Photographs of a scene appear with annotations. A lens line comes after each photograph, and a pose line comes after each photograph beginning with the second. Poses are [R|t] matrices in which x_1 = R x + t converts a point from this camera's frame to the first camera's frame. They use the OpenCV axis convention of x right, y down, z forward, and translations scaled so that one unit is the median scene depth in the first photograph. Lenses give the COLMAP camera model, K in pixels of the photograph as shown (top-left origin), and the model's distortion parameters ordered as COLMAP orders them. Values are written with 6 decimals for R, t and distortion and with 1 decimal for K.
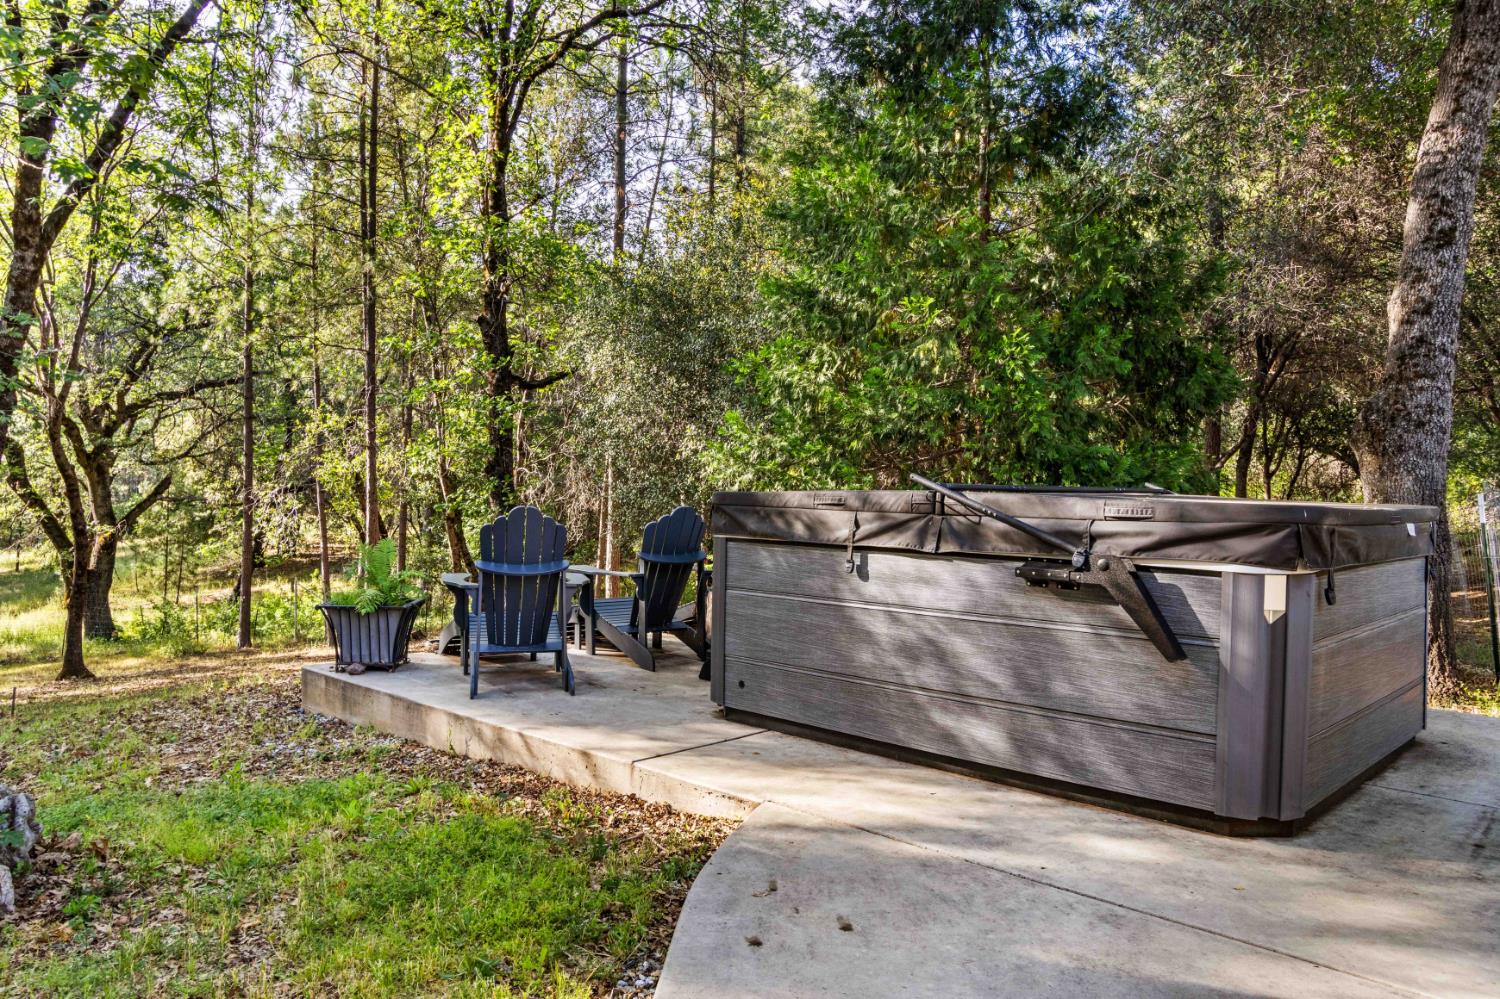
lens RADIAL K [[1043.7, 0, 747.3], [0, 1043.7, 502.2], [0, 0, 1]] dist [-0.003574, 0.001932]
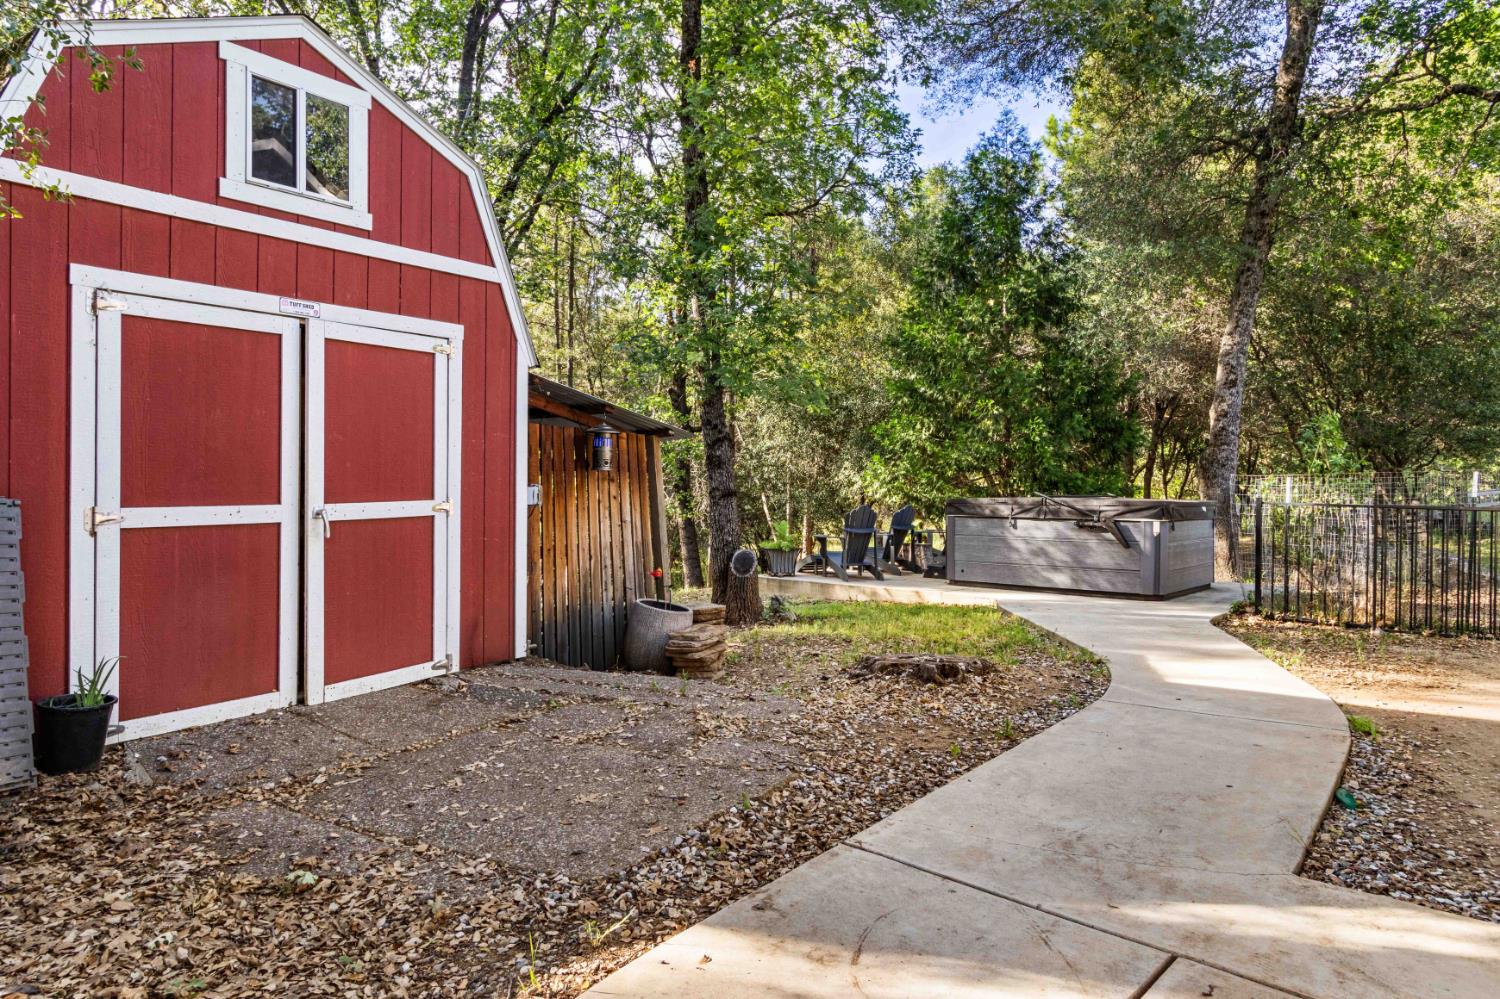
lens RADIAL K [[946.5, 0, 752.1], [0, 946.5, 491.2], [0, 0, 1]] dist [0.005001, 0.003023]
pose [[0.998862, -0.010347, 0.046554, -0.474537], [0.011105, 0.999809, -0.016057, 0.003039], [-0.046379, 0.016556, 0.998787, -1.008923]]
